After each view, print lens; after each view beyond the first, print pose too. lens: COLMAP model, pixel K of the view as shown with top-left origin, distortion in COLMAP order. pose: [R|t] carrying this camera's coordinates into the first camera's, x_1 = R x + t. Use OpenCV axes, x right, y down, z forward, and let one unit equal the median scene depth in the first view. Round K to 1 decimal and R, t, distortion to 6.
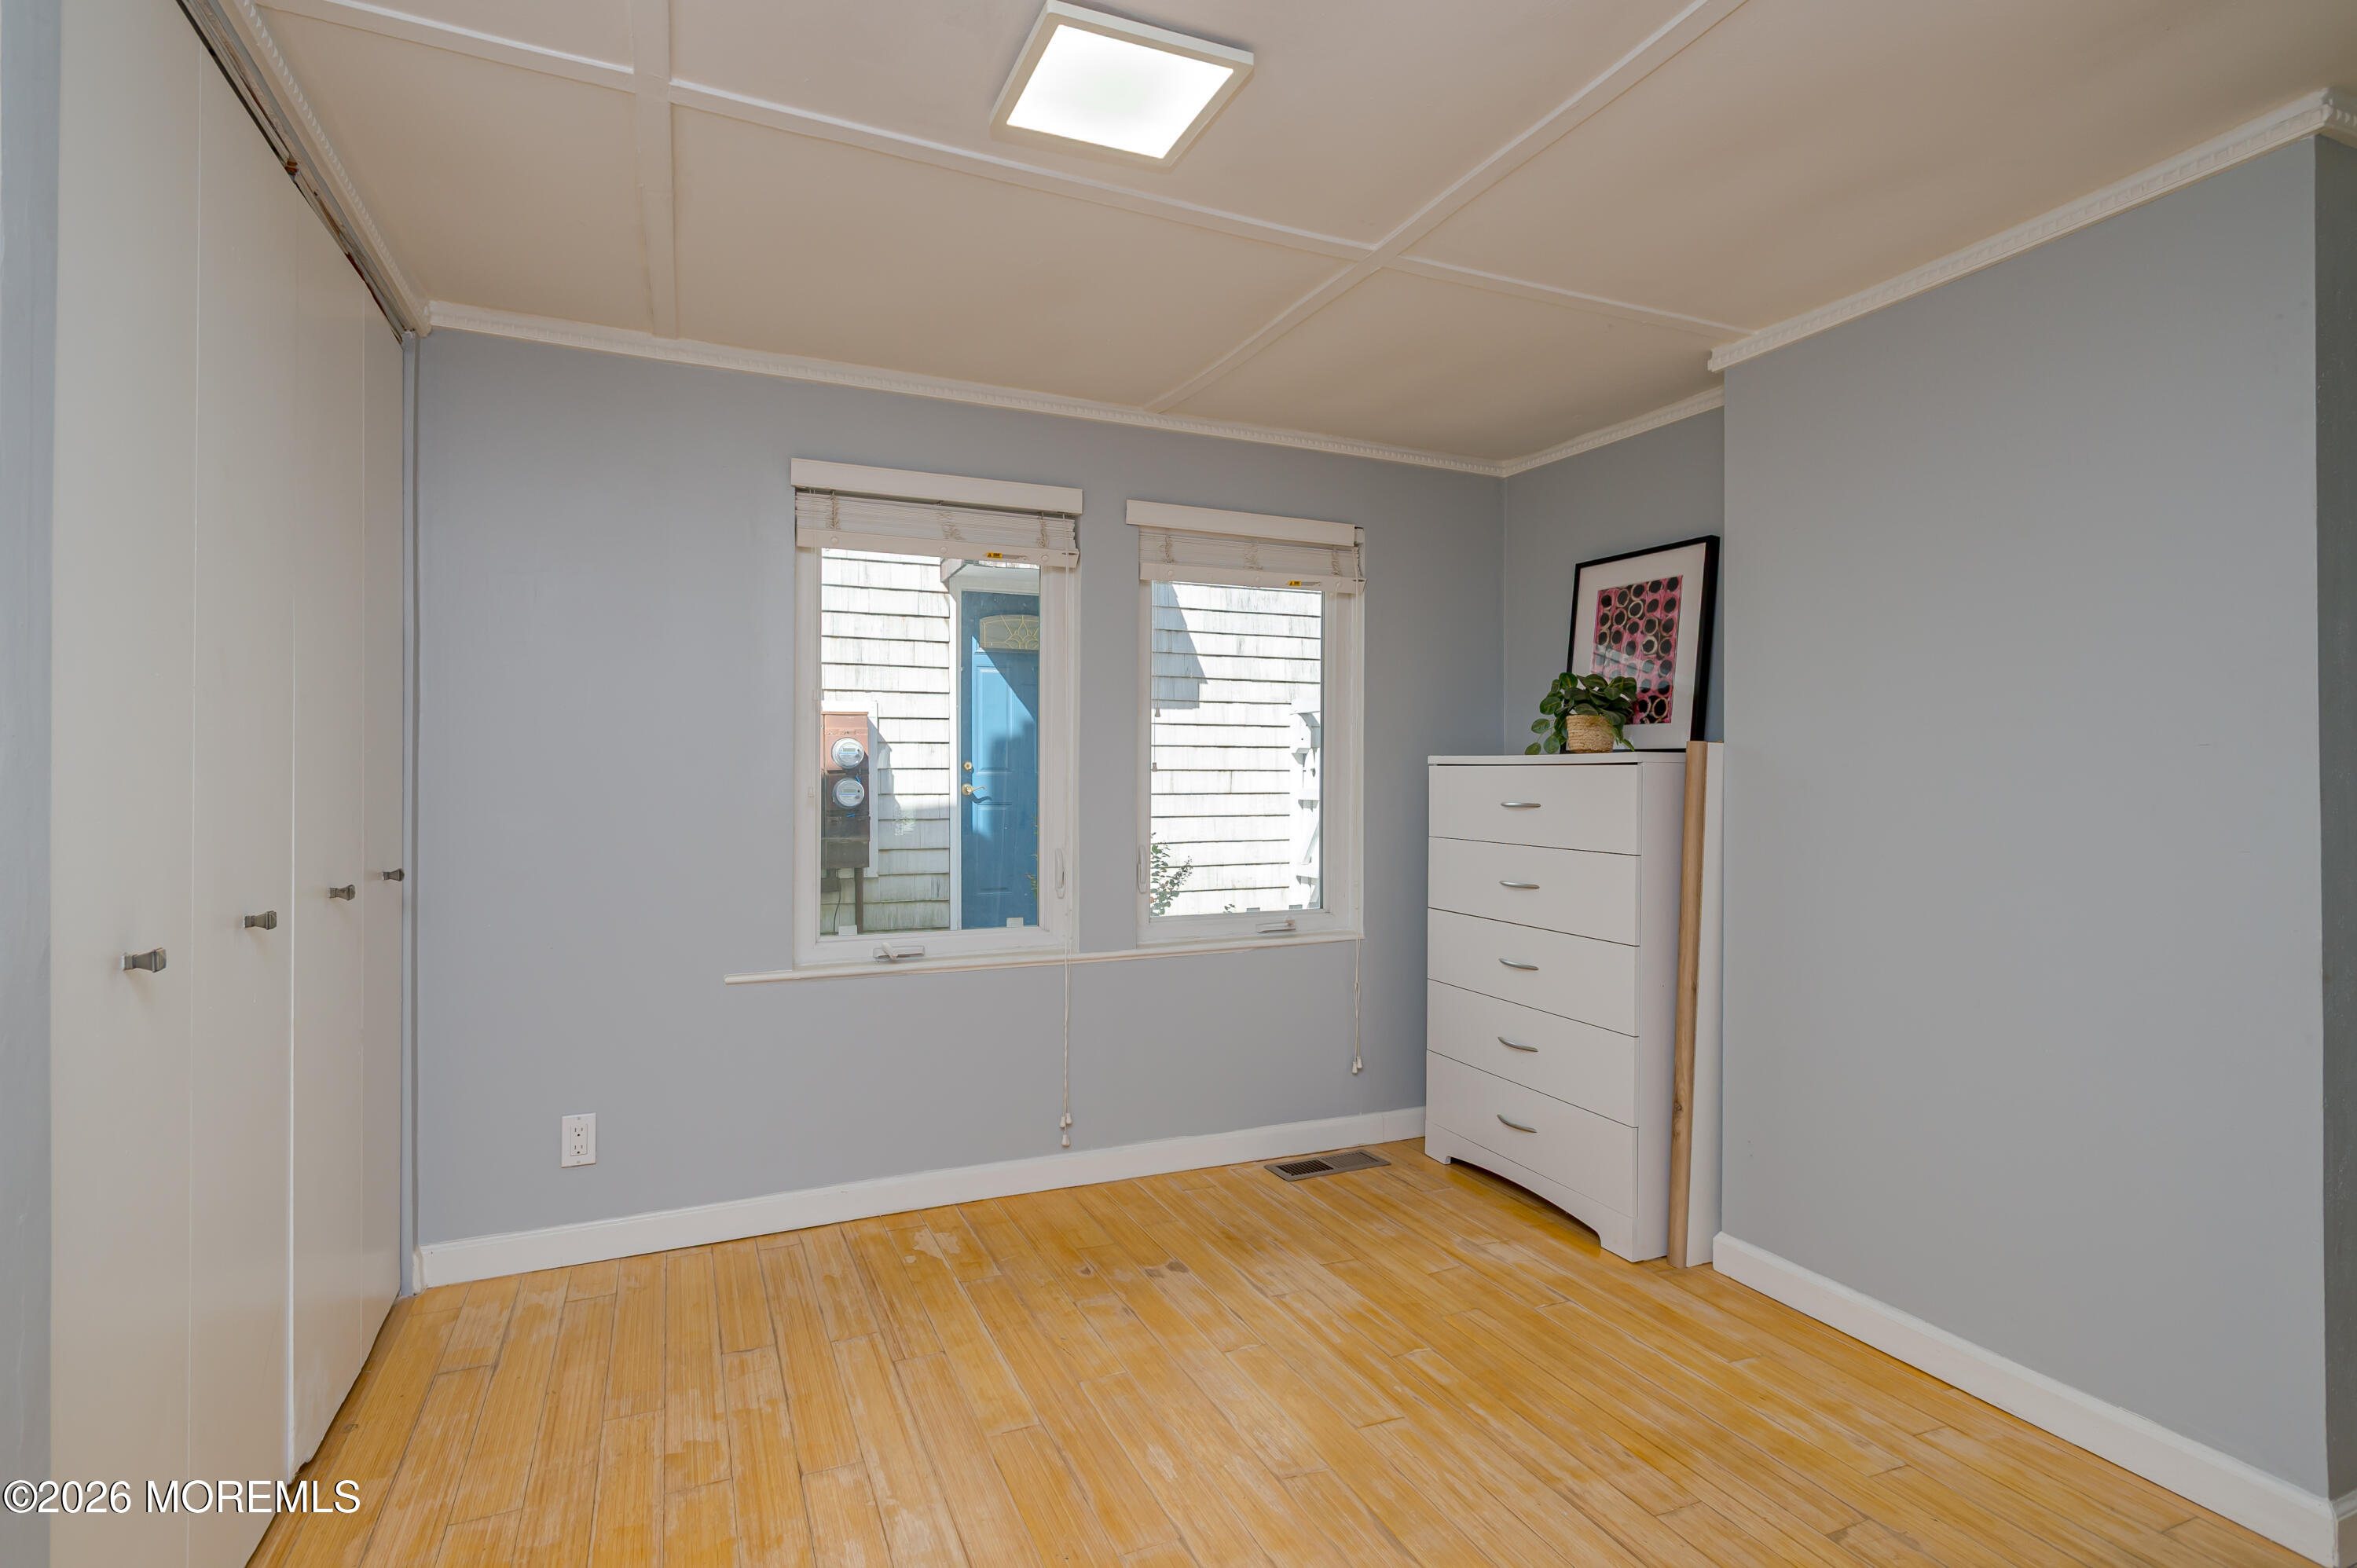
lens RADIAL K [[1115.7, 0, 1183.5], [0, 1115.7, 777.0], [0, 0, 1]] dist [0.000714, -0.003792]
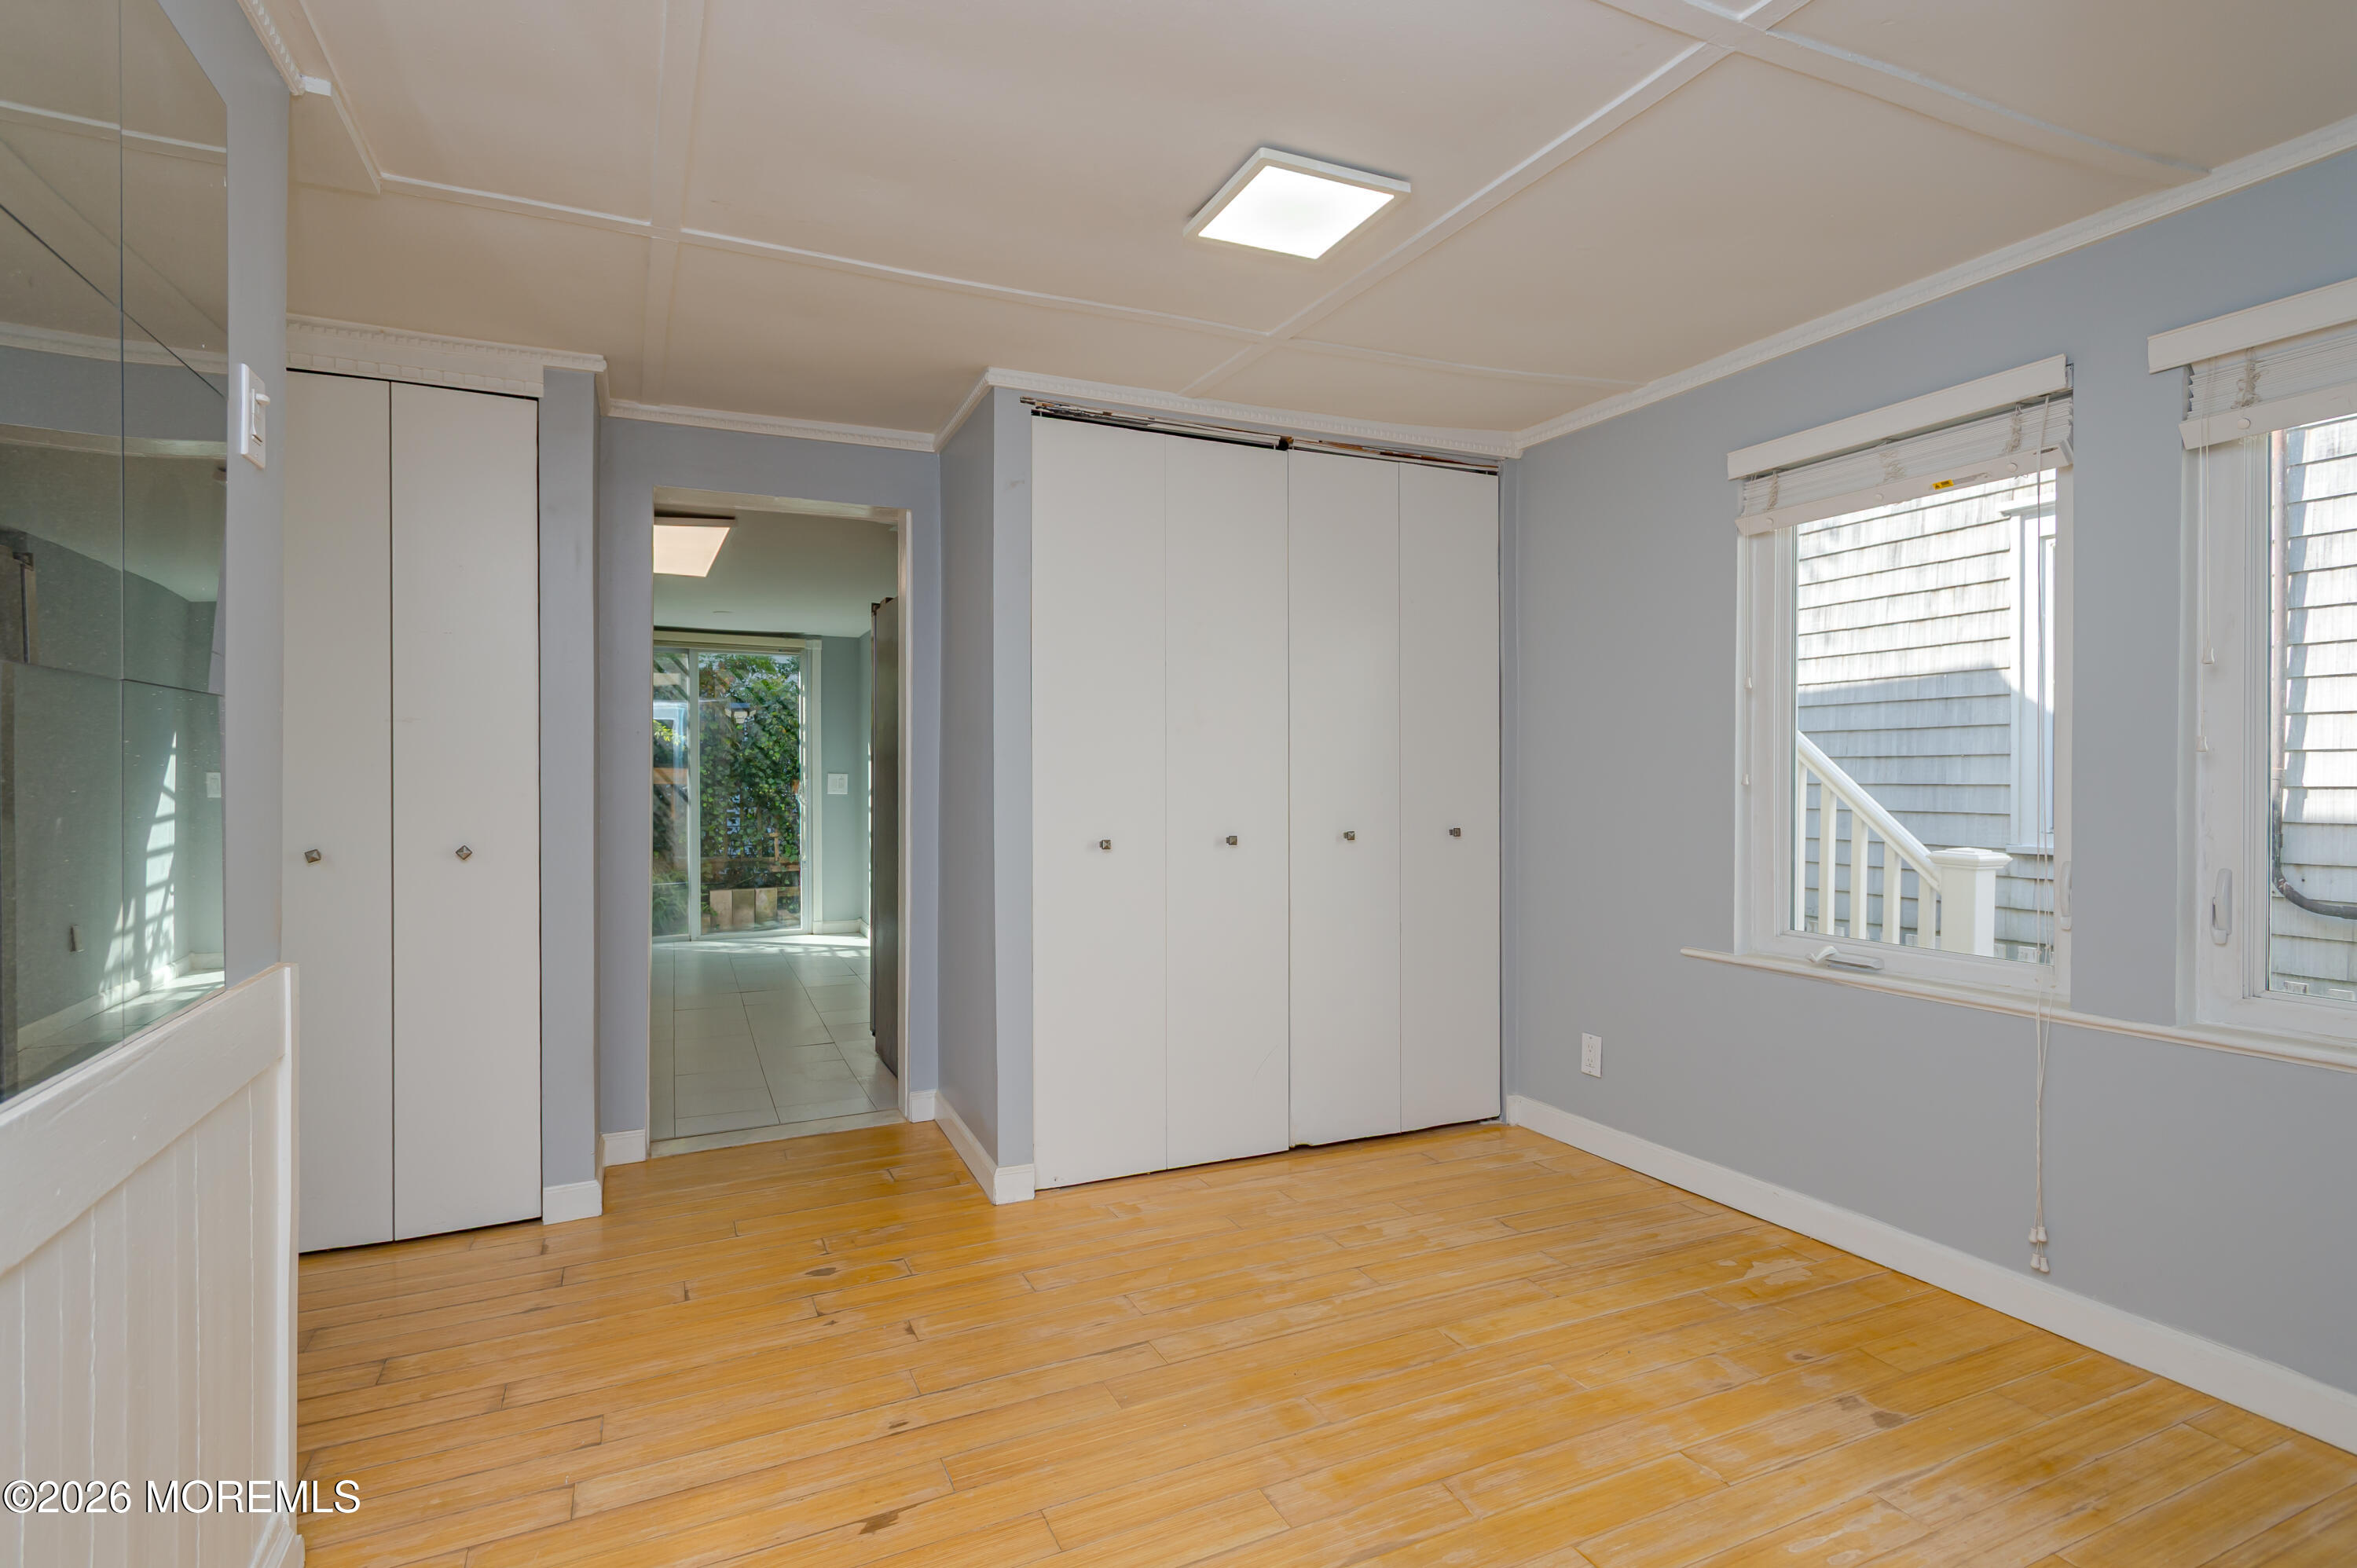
lens RADIAL K [[1115.7, 0, 1185.6], [0, 1115.7, 777.5], [0, 0, 1]] dist [0.000714, -0.003792]
pose [[0.045691, 0.002763, -0.998952, 0.680060], [0.004976, 0.999983, 0.002993, 0.006110], [0.998943, -0.005108, 0.045677, 0.476527]]
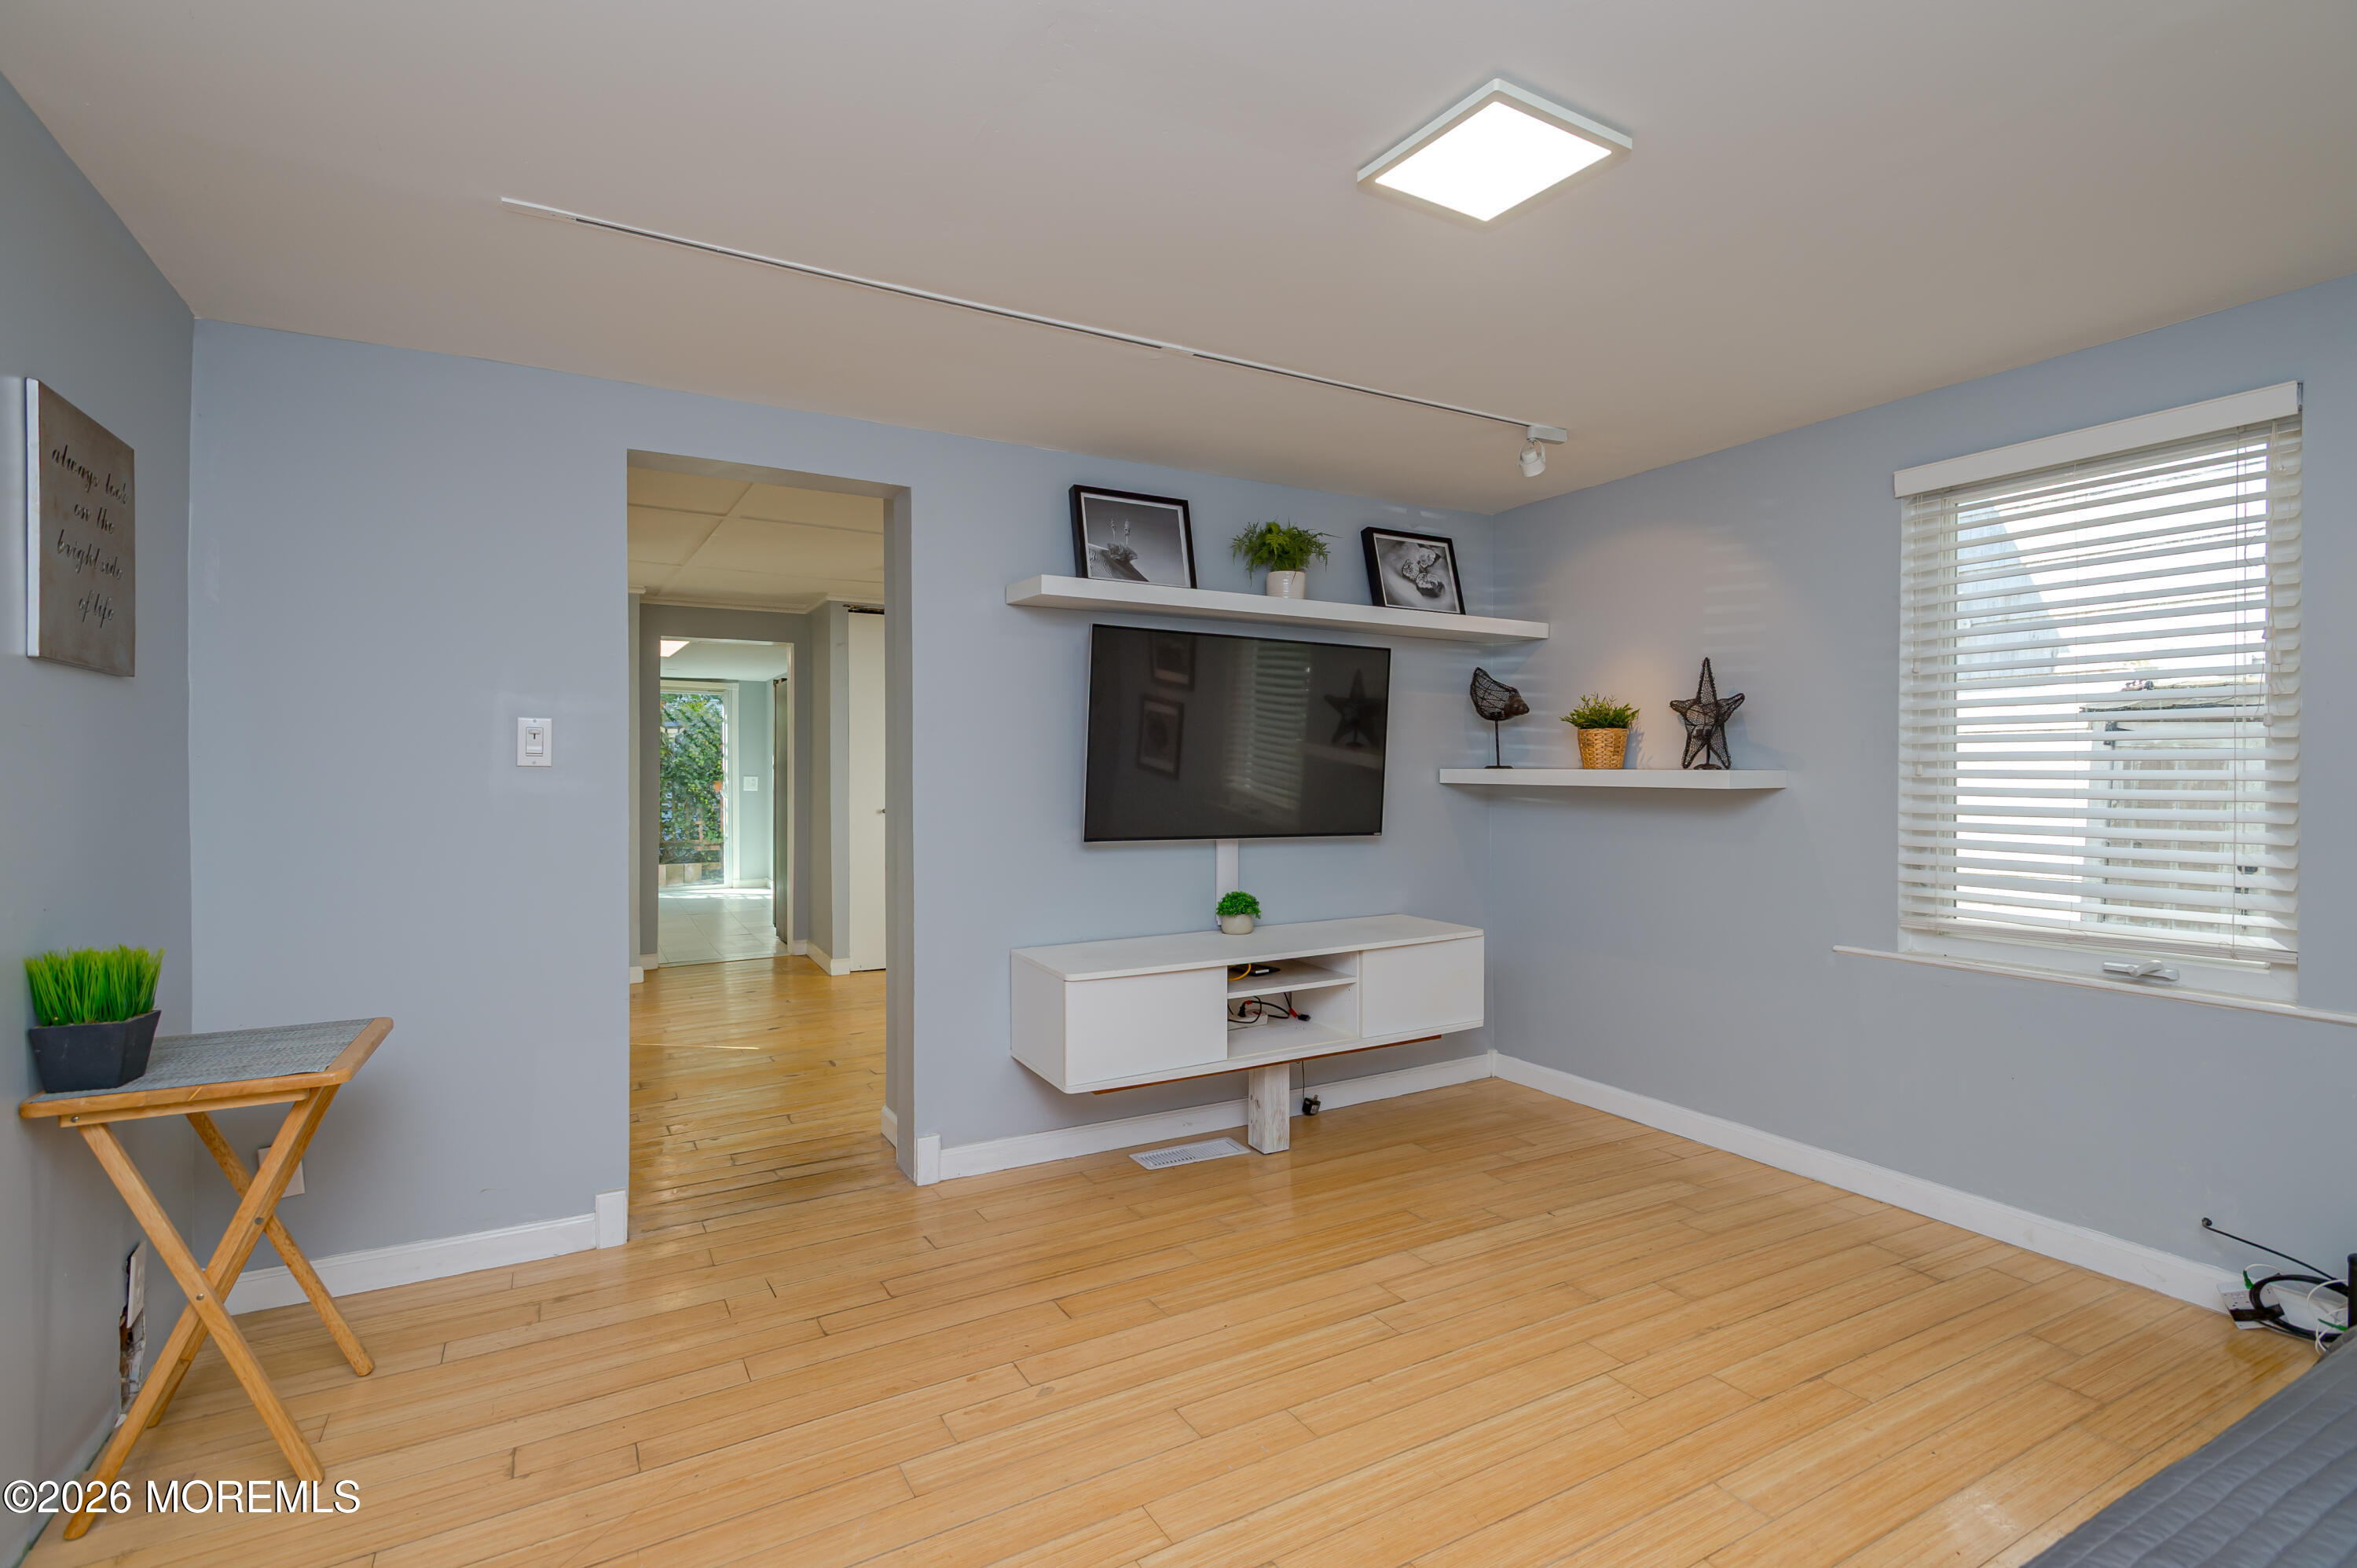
lens RADIAL K [[1088.5, 0, 1175.9], [0, 1088.5, 779.1], [0, 0, 1]] dist [0.013151, -0.004341]
pose [[0.120537, 0.002945, -0.992704, 1.909018], [0.004293, 0.999985, 0.003488, 0.004006], [0.992700, -0.004682, 0.120523, 0.774815]]
